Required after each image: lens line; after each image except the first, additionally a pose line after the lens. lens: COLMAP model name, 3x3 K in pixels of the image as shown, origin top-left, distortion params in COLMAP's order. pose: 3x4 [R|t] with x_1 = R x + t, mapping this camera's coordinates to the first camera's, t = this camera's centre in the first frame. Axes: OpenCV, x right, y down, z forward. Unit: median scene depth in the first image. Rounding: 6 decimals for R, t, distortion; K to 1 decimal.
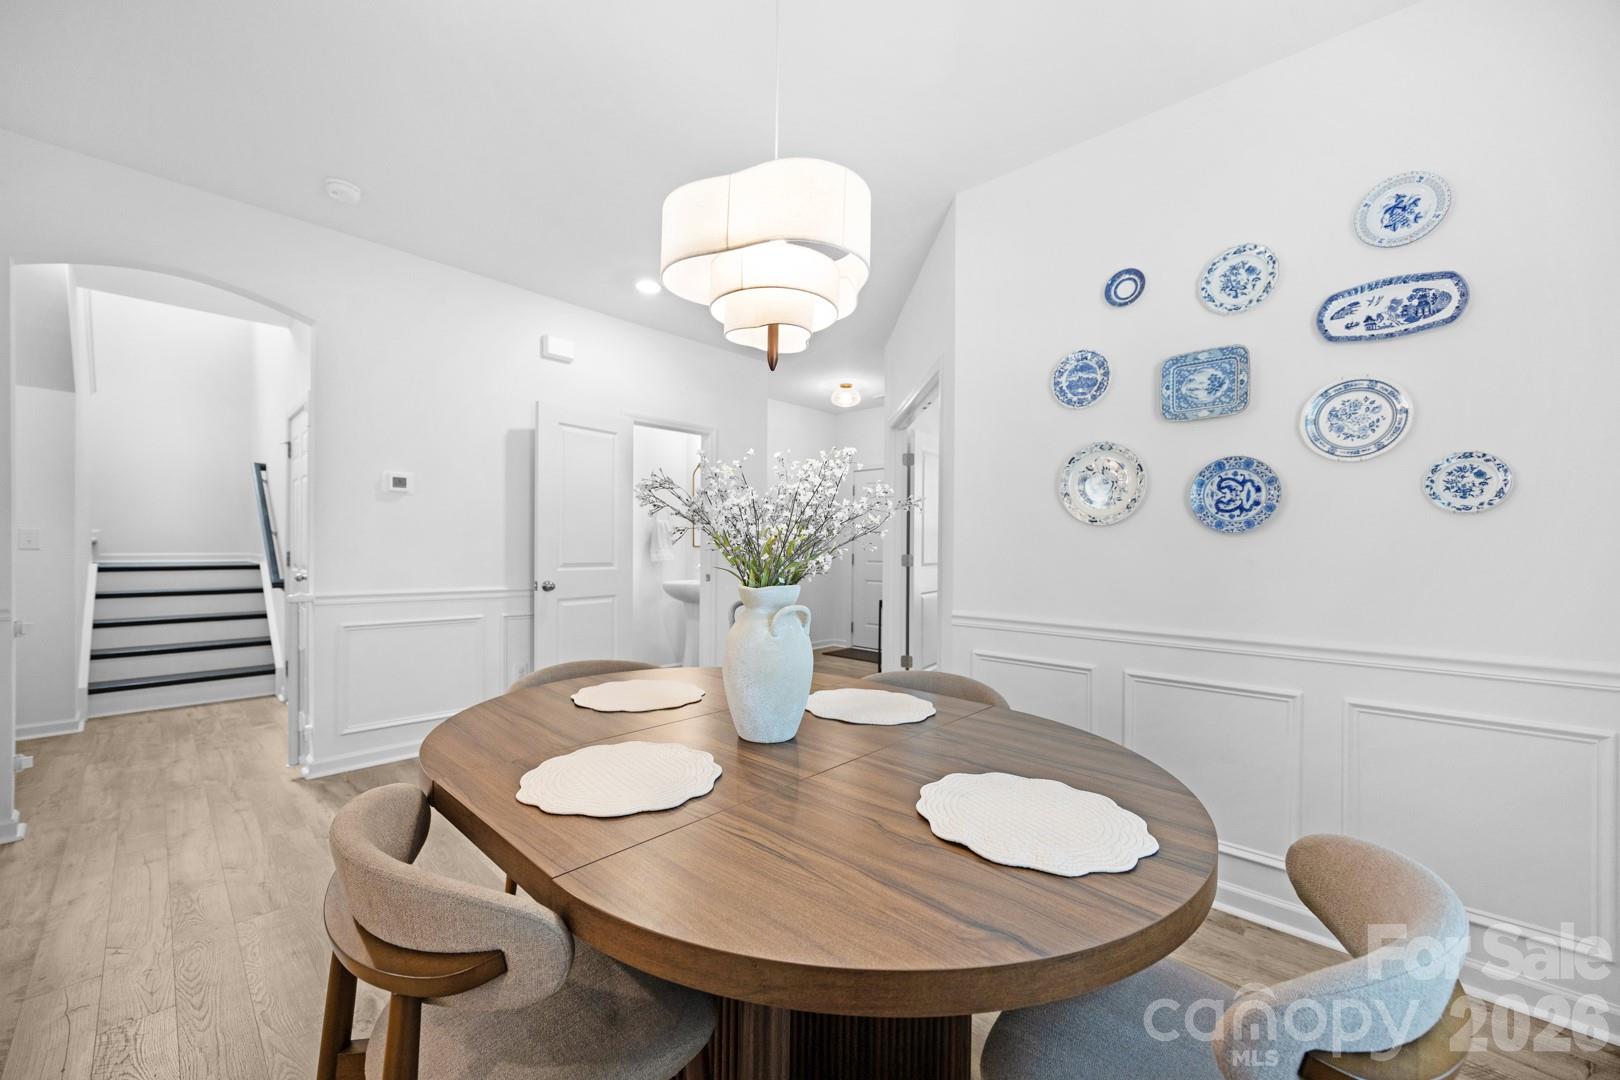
lens RADIAL K [[634.1, 0, 805.4], [0, 634.1, 548.0], [0, 0, 1]] dist [0.003636, -0.002312]
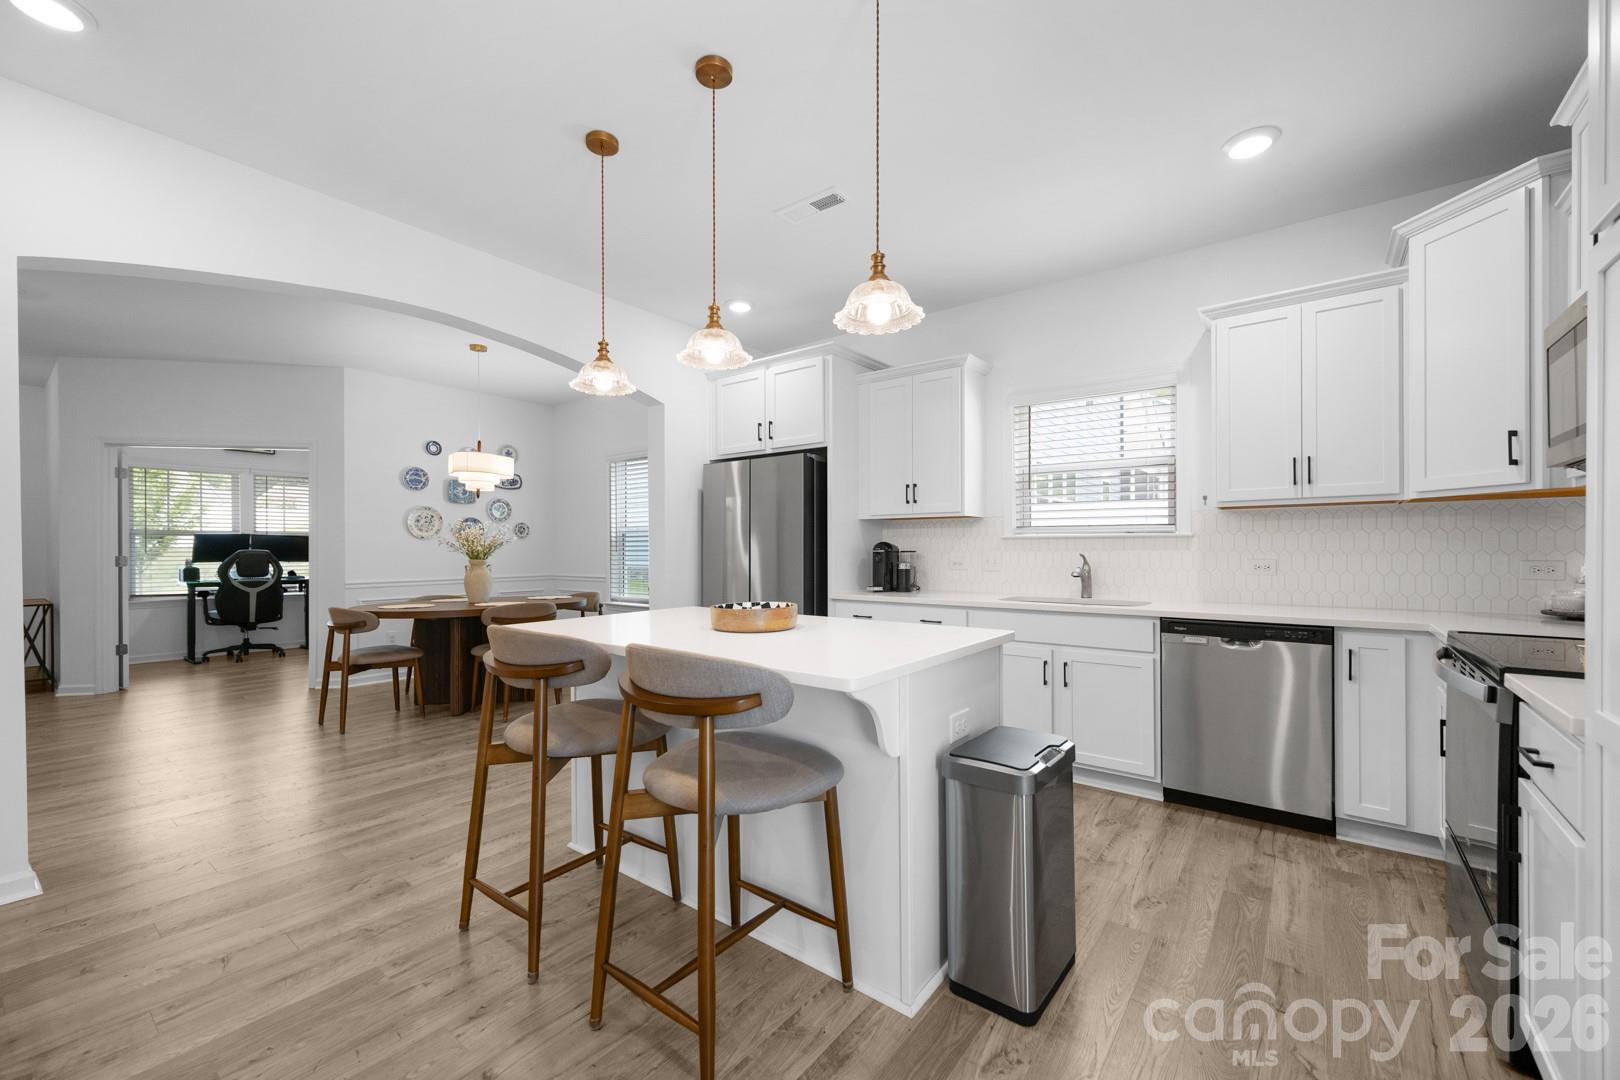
lens RADIAL K [[634.1, 0, 814.5], [0, 634.1, 548.1], [0, 0, 1]] dist [0.003636, -0.002312]
pose [[-0.130293, -0.016716, 0.991335, -2.504888], [0.004519, 0.999837, 0.017453, -0.041624], [-0.991465, 0.006754, -0.130196, -0.228622]]
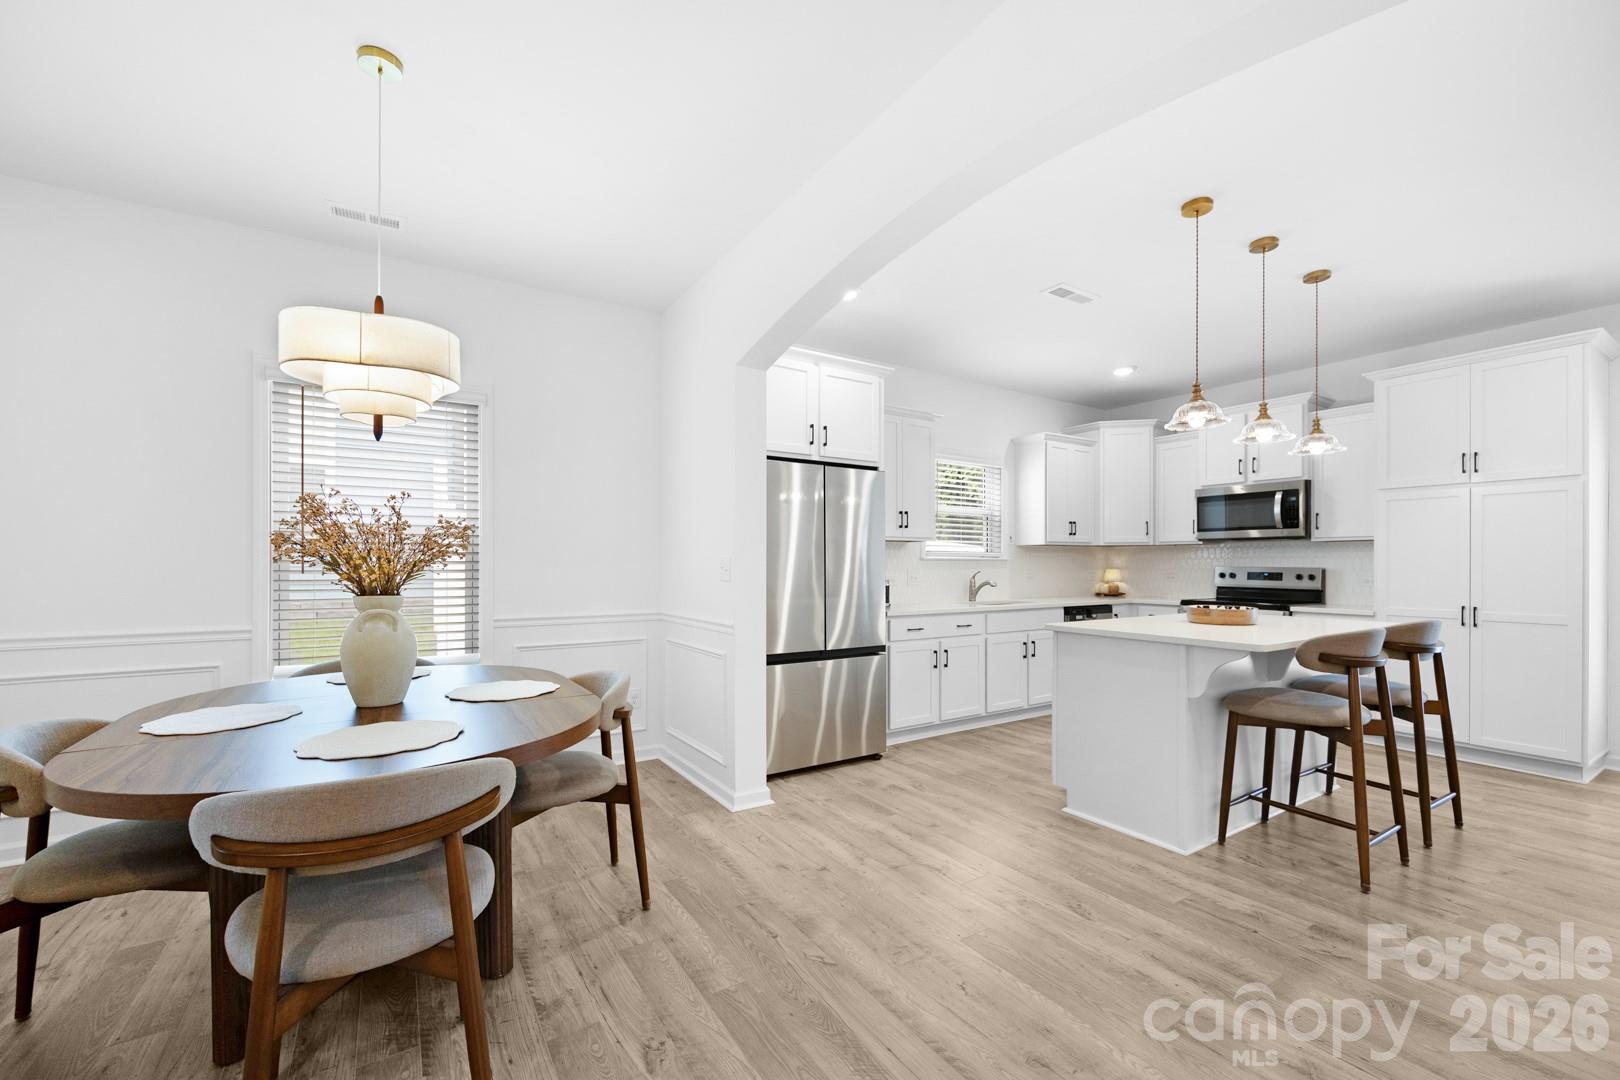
lens RADIAL K [[634.1, 0, 807.8], [0, 634.1, 563.4], [0, 0, 1]] dist [0.003636, -0.002312]
pose [[-0.969788, -0.016877, 0.243363, -0.839230], [-0.015946, 0.999856, 0.005797, -0.027580], [-0.243426, 0.001742, -0.969918, 1.466035]]
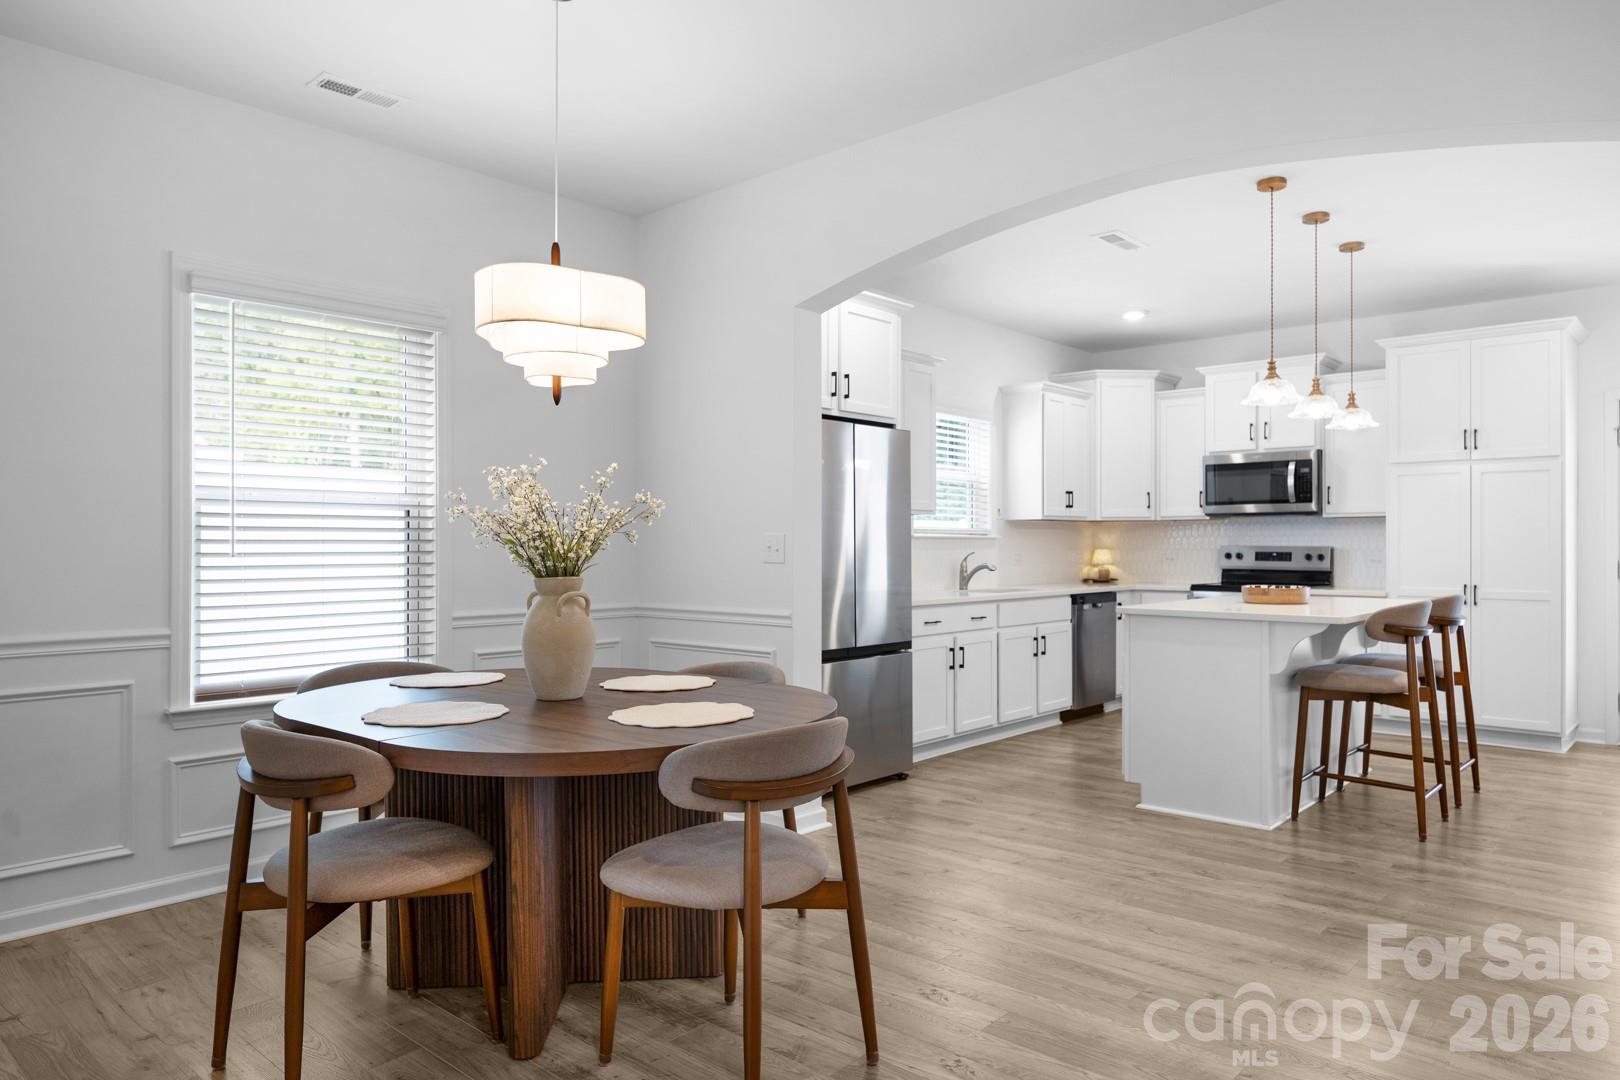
lens RADIAL K [[1007.9, 0, 808.1], [0, 1007.9, 545.4], [0, 0, 1]] dist [0.002028, -0.005090]
pose [[-0.999662, -0.014420, -0.021633, -0.284141], [-0.014479, 0.999892, 0.002569, -0.014874], [0.021594, 0.002882, -0.999763, 2.069332]]
